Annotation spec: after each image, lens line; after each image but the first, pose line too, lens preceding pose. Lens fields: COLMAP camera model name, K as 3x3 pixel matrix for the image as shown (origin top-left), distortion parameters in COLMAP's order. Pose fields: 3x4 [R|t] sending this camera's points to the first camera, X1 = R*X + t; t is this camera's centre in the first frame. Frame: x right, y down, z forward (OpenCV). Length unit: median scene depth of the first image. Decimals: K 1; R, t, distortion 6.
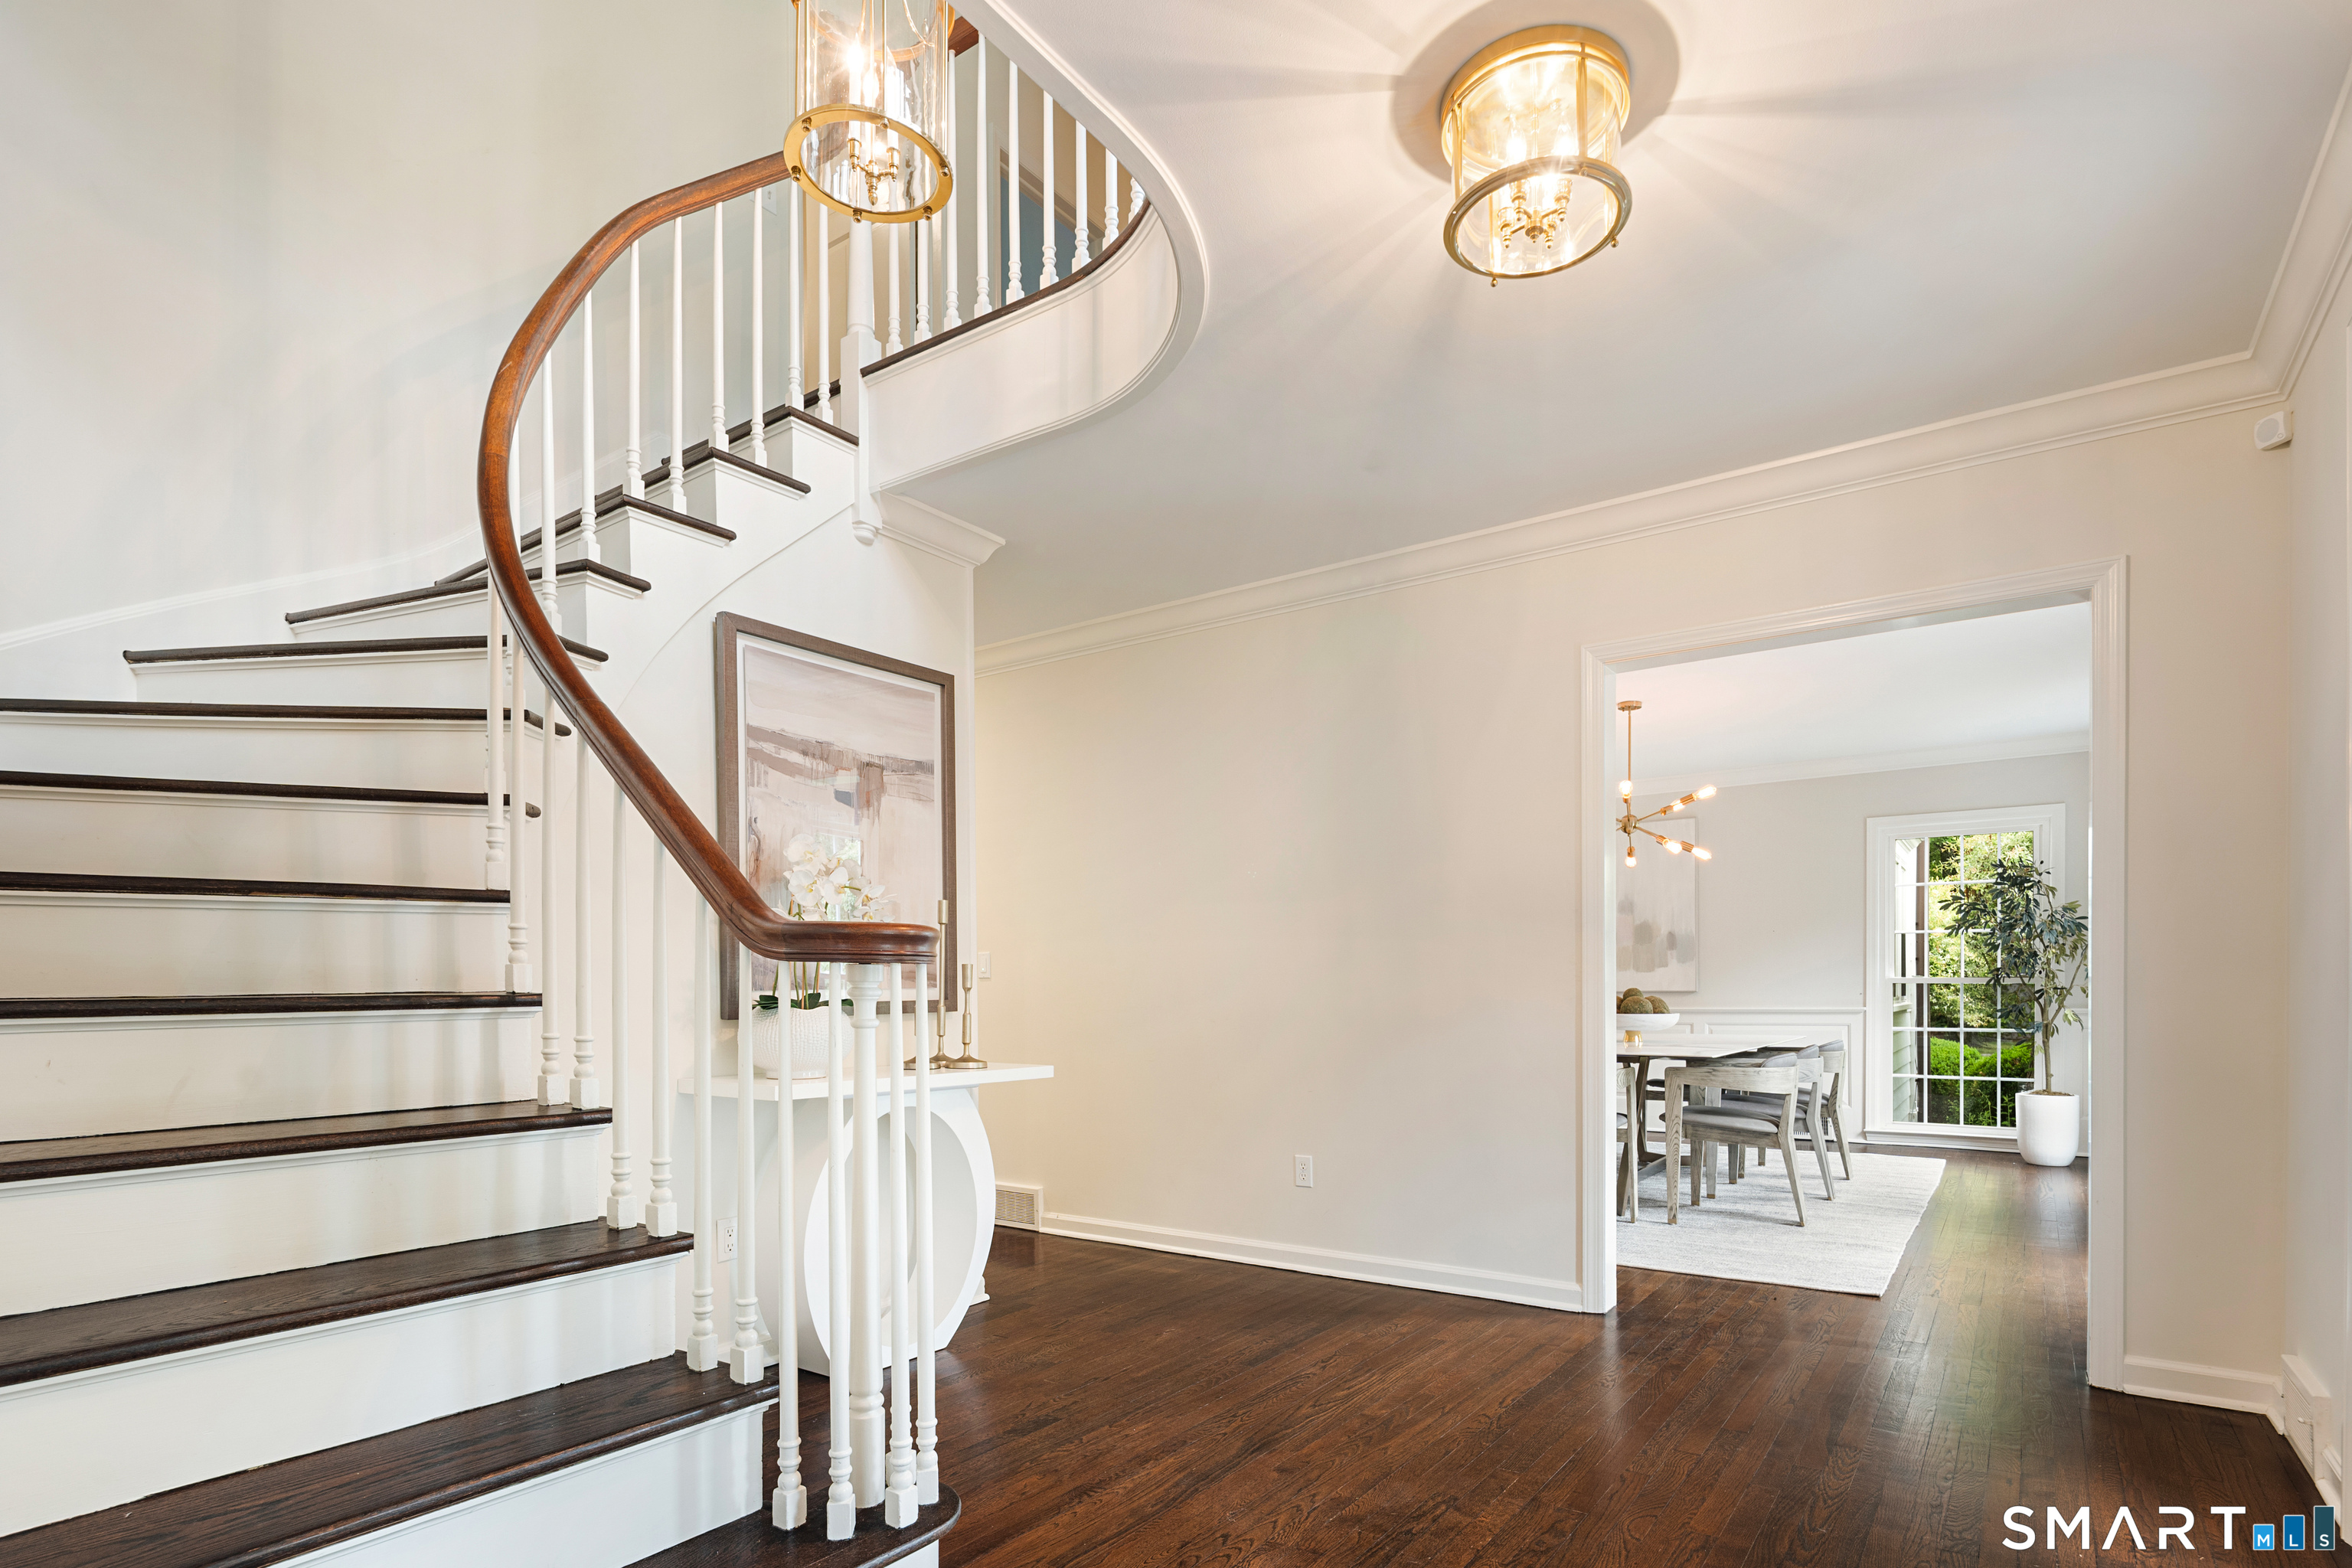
lens RADIAL K [[1159.6, 0, 1176.0], [0, 1159.6, 784.0], [0, 0, 1]] dist [-0.000142, -0.000018]
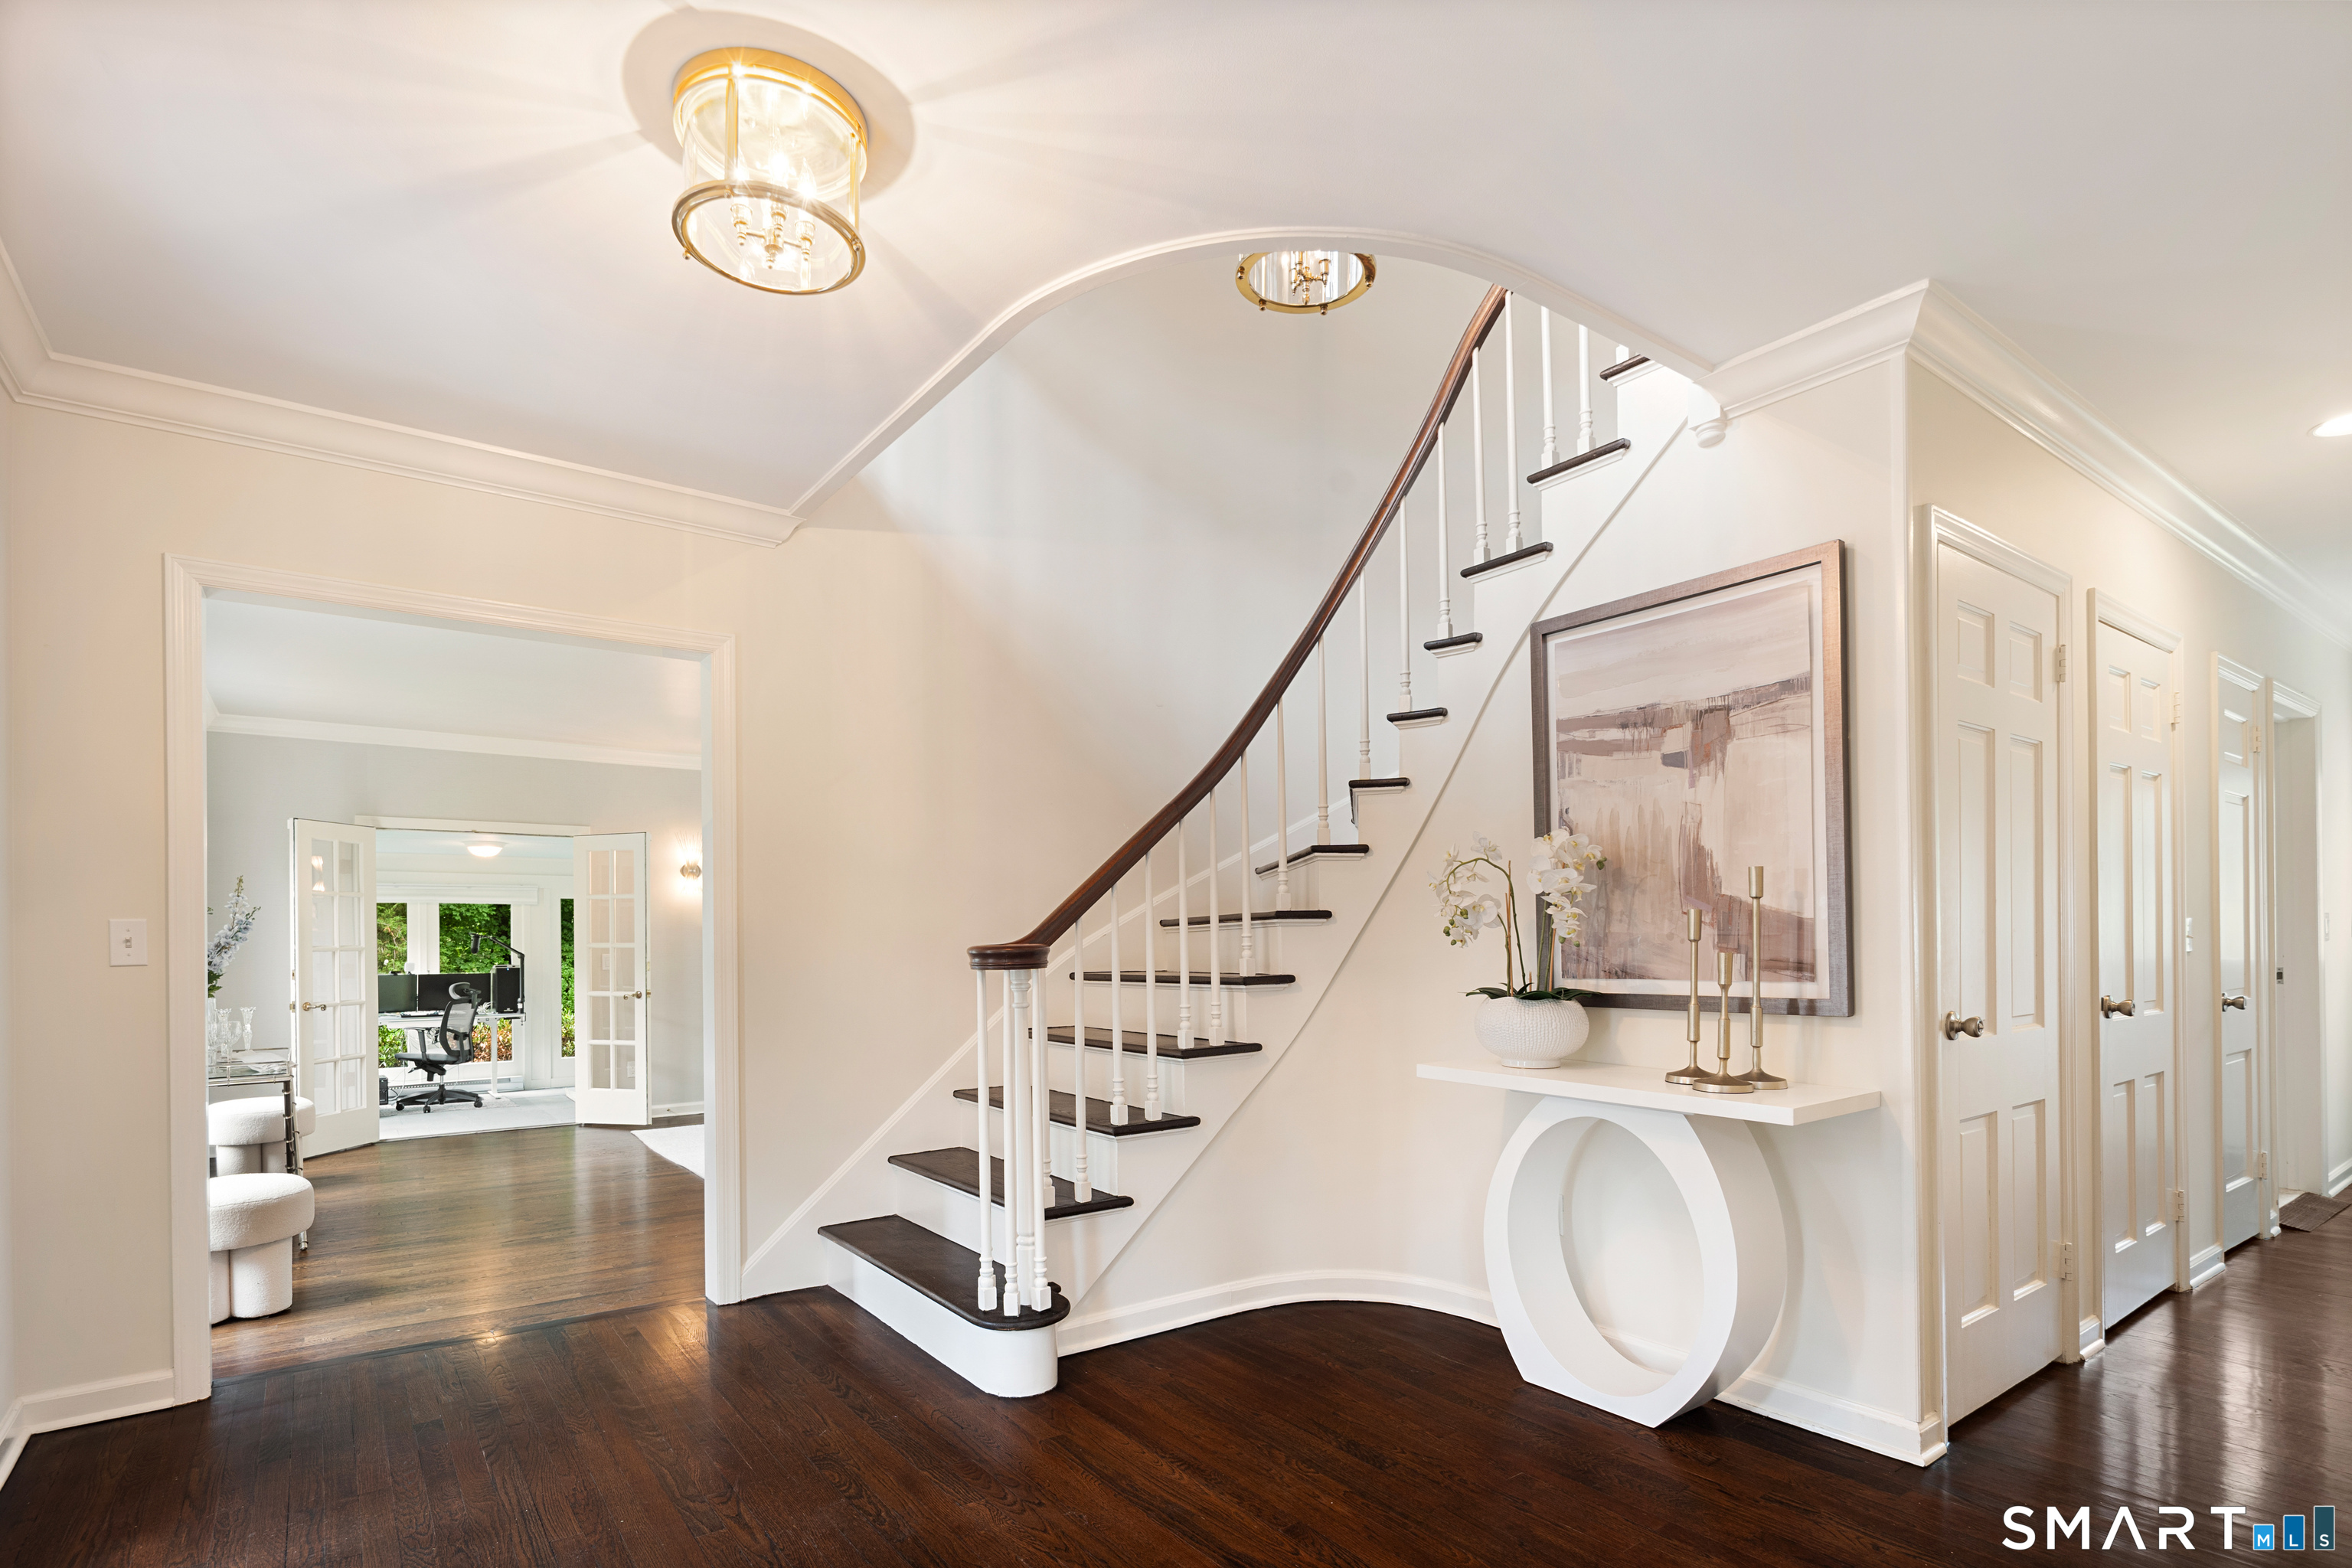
lens RADIAL K [[1159.6, 0, 1176.0], [0, 1159.6, 784.0], [0, 0, 1]] dist [-0.000142, -0.000018]
pose [[-0.316905, -0.137293, -0.938468, 0.657014], [0.153945, 0.968901, -0.193730, 0.142184], [0.935881, -0.205866, -0.285914, 0.903899]]
